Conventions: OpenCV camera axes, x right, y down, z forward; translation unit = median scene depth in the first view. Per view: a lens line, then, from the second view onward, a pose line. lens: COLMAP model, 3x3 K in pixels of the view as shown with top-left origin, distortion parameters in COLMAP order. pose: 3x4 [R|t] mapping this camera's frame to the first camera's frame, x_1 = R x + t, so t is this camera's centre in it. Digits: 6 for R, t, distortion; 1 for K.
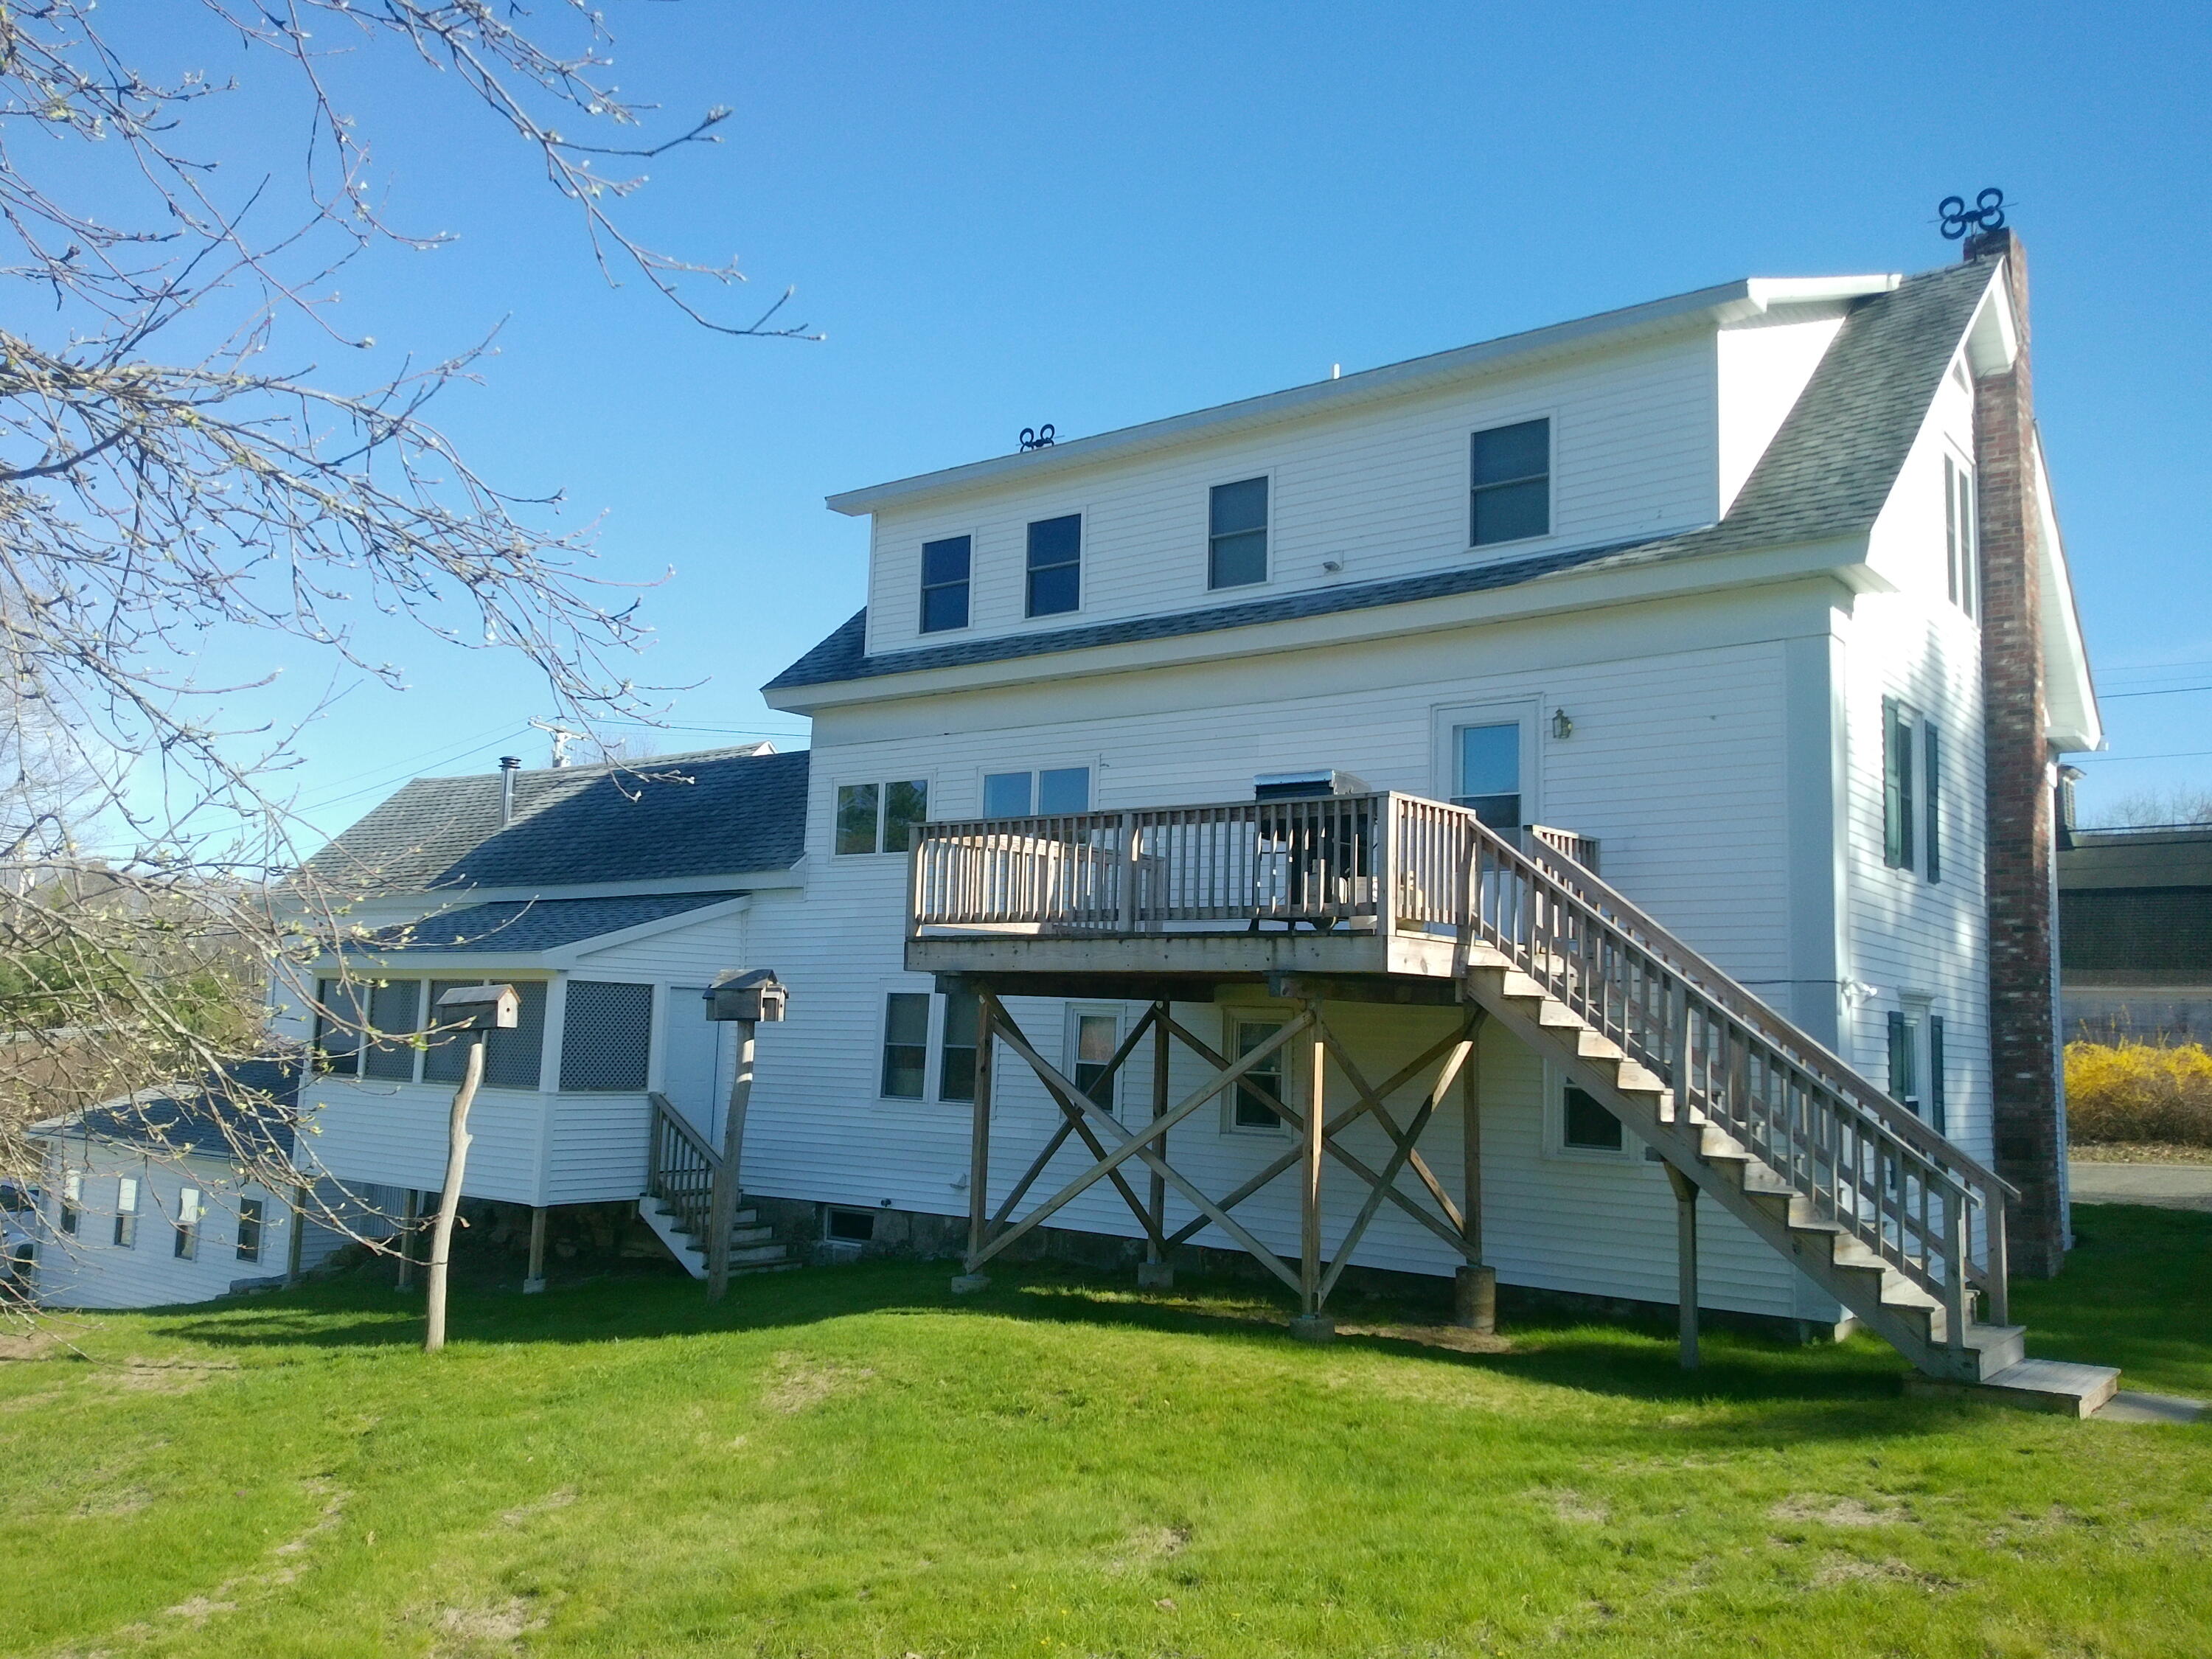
lens RADIAL K [[1812.7, 0, 1106.0], [0, 1812.7, 829.5], [0, 0, 1]] dist [0.179452, 0.000256]
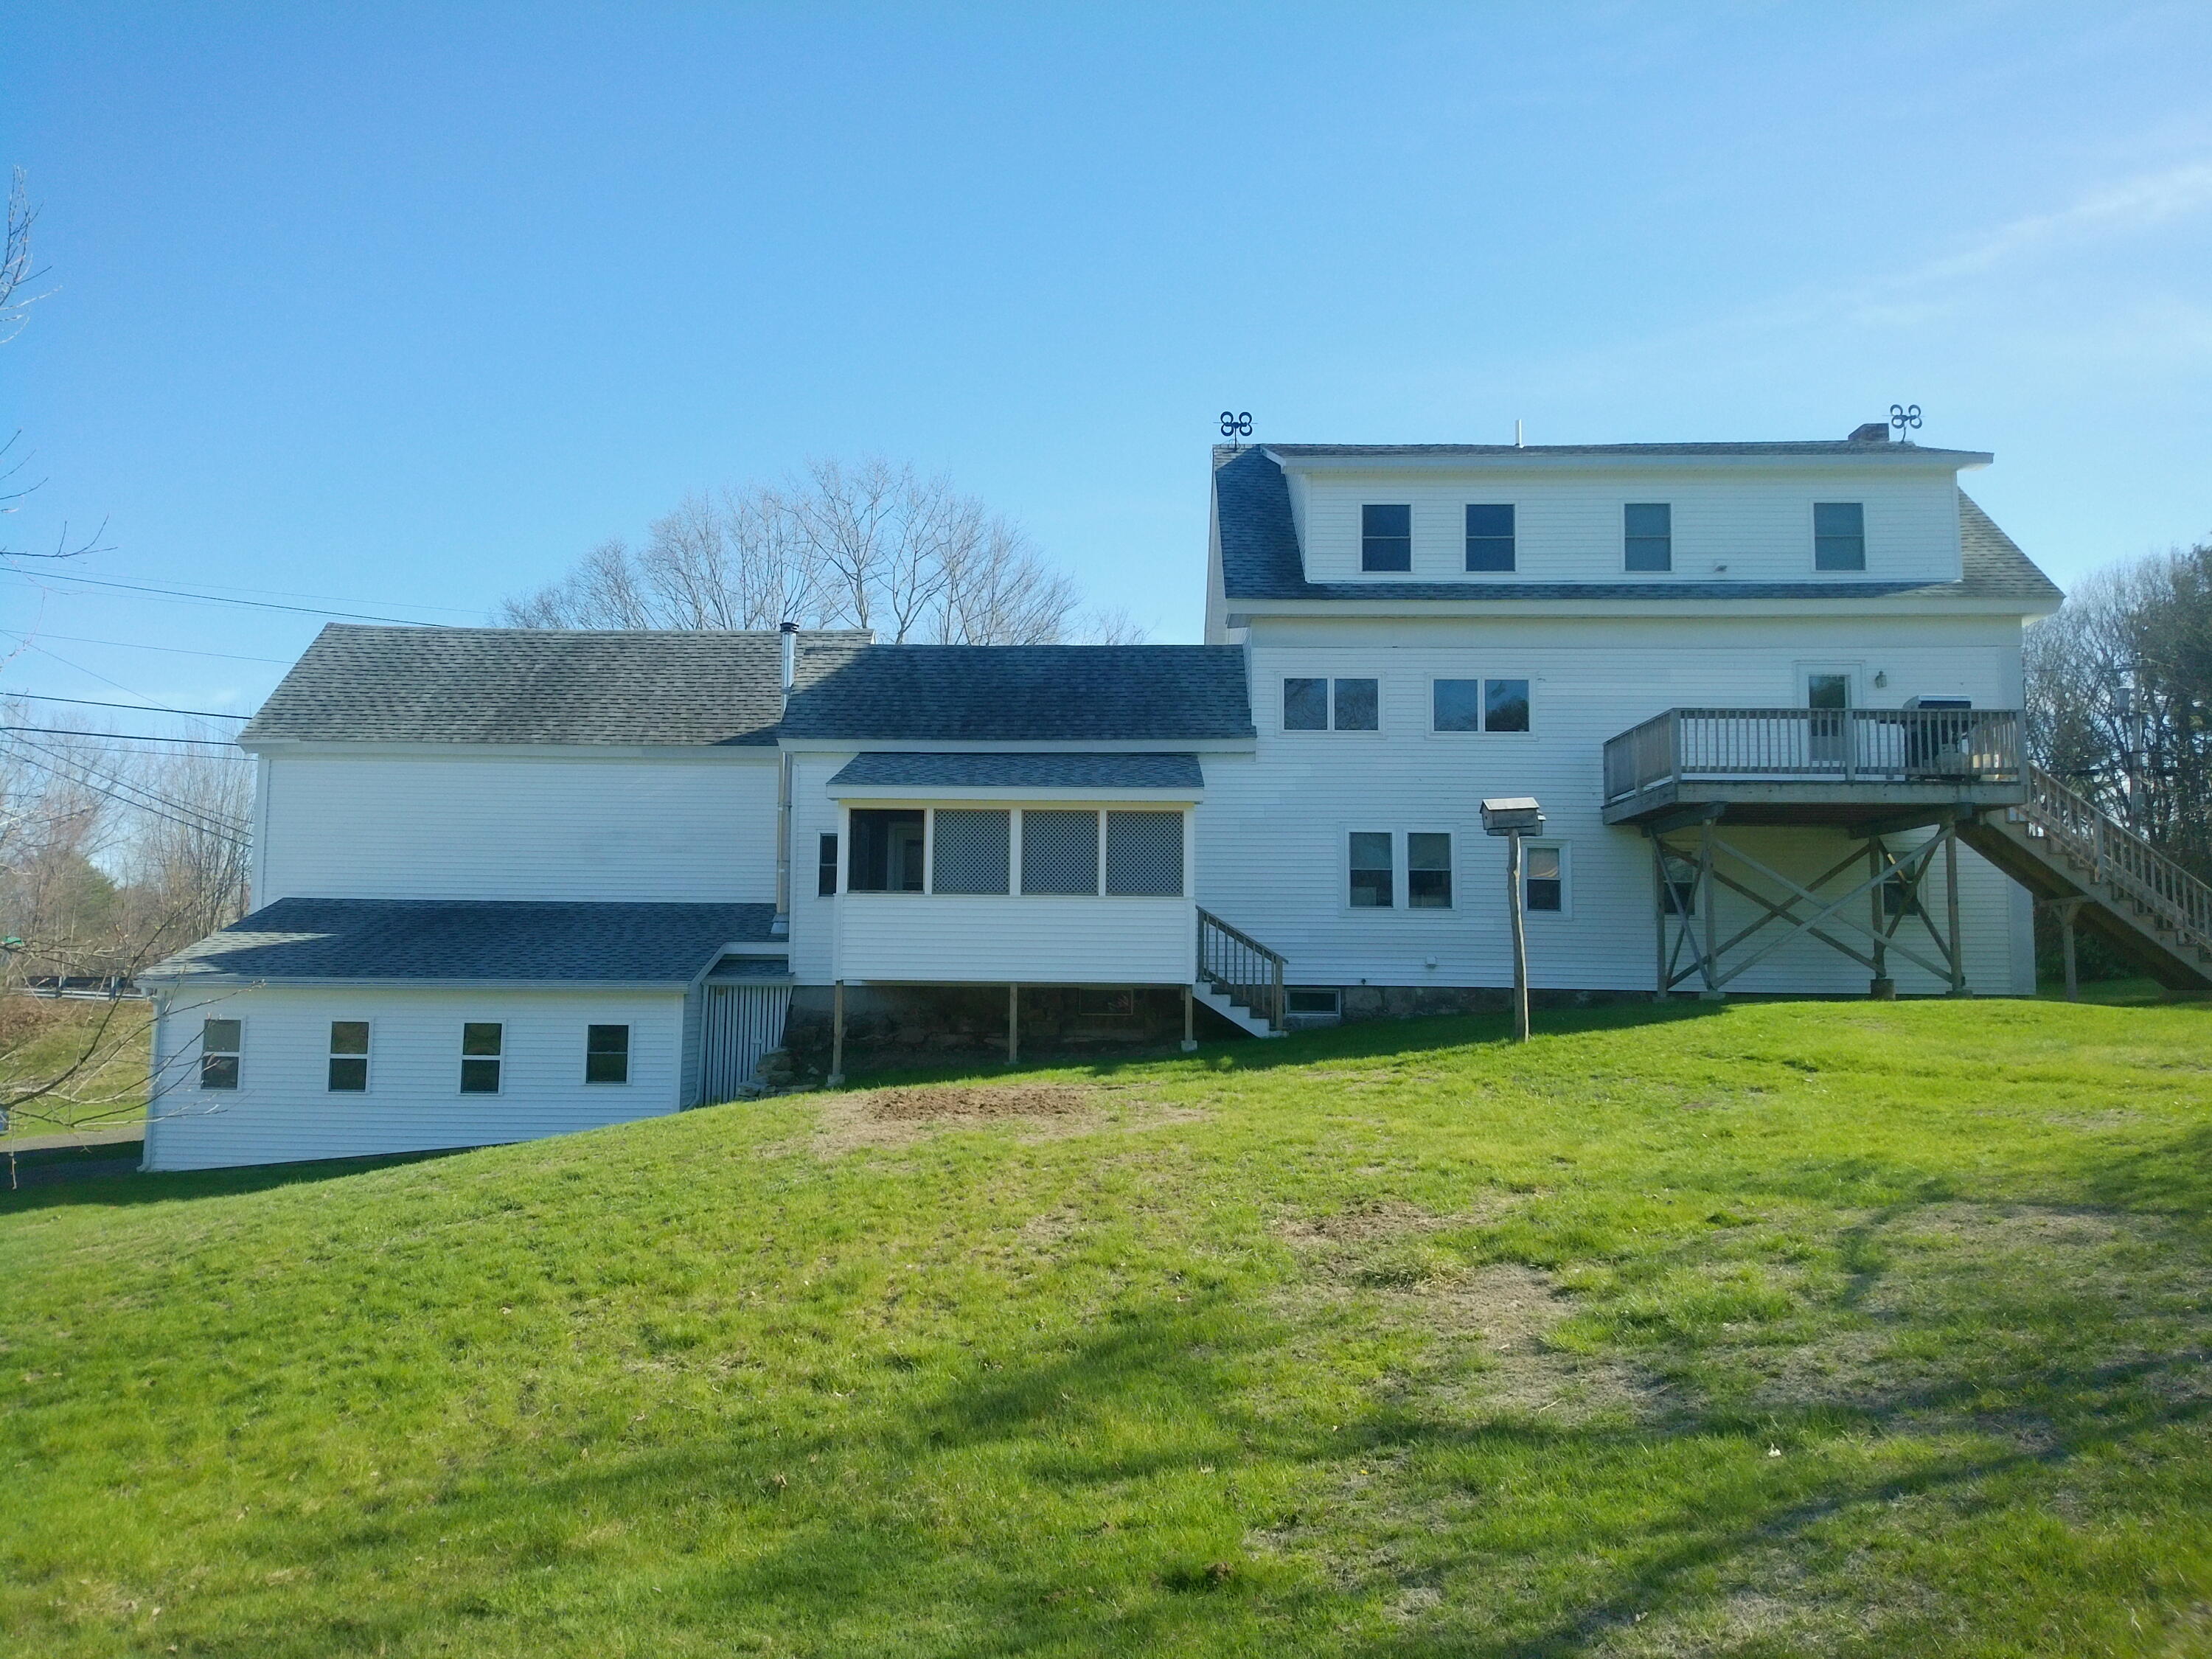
lens RADIAL K [[1695.0, 0, 1106.0], [0, 1695.0, 829.5], [0, 0, 1]] dist [0.068407, -0.038726]
pose [[0.805899, 0.032431, 0.591164, -1.064926], [-0.053379, 0.998412, 0.017997, 0.077636], [-0.589642, -0.046060, 0.806350, 0.082027]]
